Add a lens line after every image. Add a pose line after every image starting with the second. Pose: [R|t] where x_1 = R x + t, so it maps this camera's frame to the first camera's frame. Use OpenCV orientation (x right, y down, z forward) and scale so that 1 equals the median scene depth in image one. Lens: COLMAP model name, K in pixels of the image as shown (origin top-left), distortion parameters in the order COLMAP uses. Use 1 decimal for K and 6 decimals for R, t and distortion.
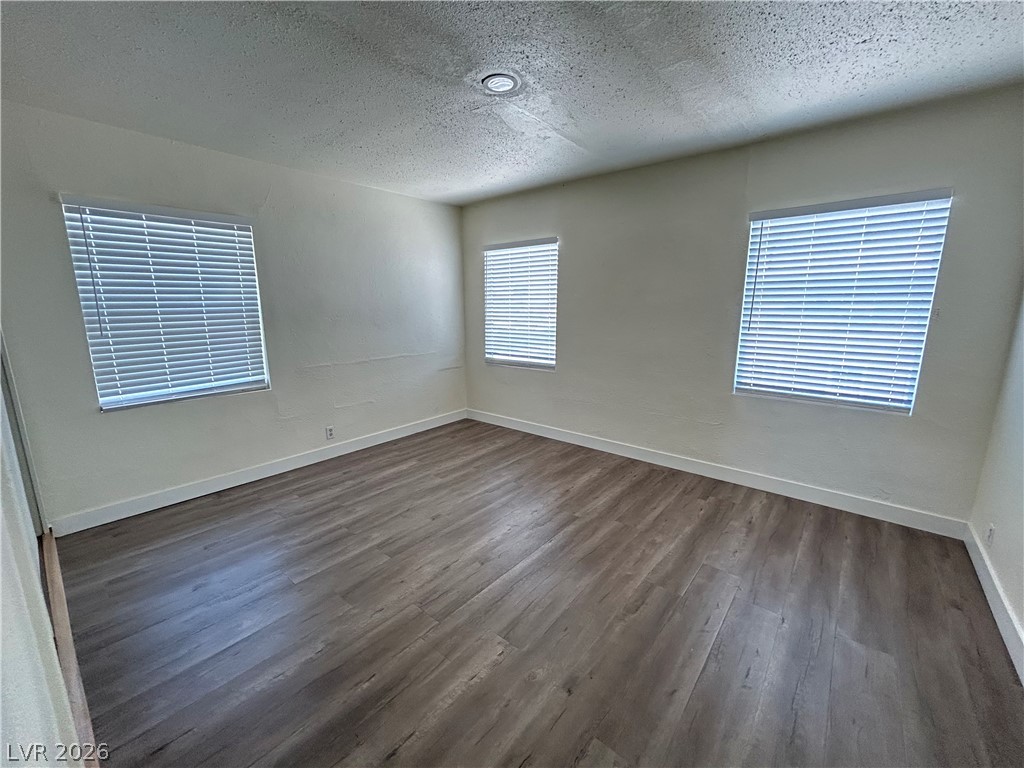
lens RADIAL K [[410.7, 0, 510.7], [0, 410.7, 382.0], [0, 0, 1]] dist [-0.000752, 0.000308]
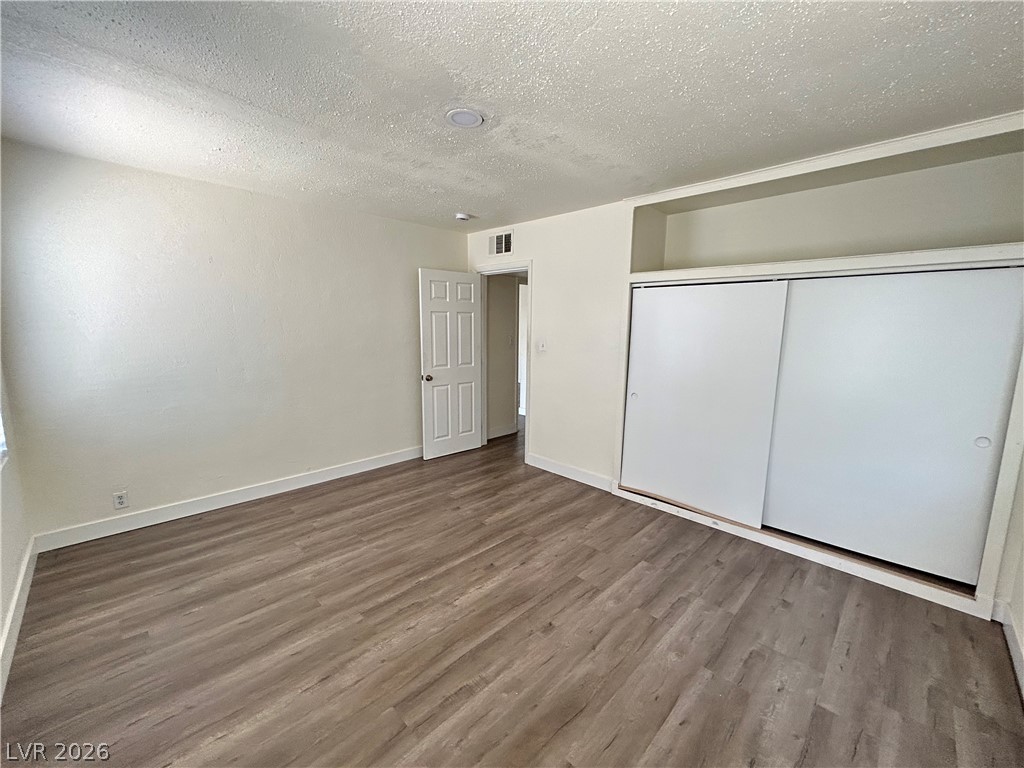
lens RADIAL K [[410.7, 0, 509.0], [0, 410.7, 387.1], [0, 0, 1]] dist [-0.000752, 0.000308]
pose [[-0.995937, -0.024991, 0.086519, -0.176639], [0.005475, 0.942146, 0.335159, -0.346011], [-0.089889, 0.334271, -0.938181, 1.658345]]
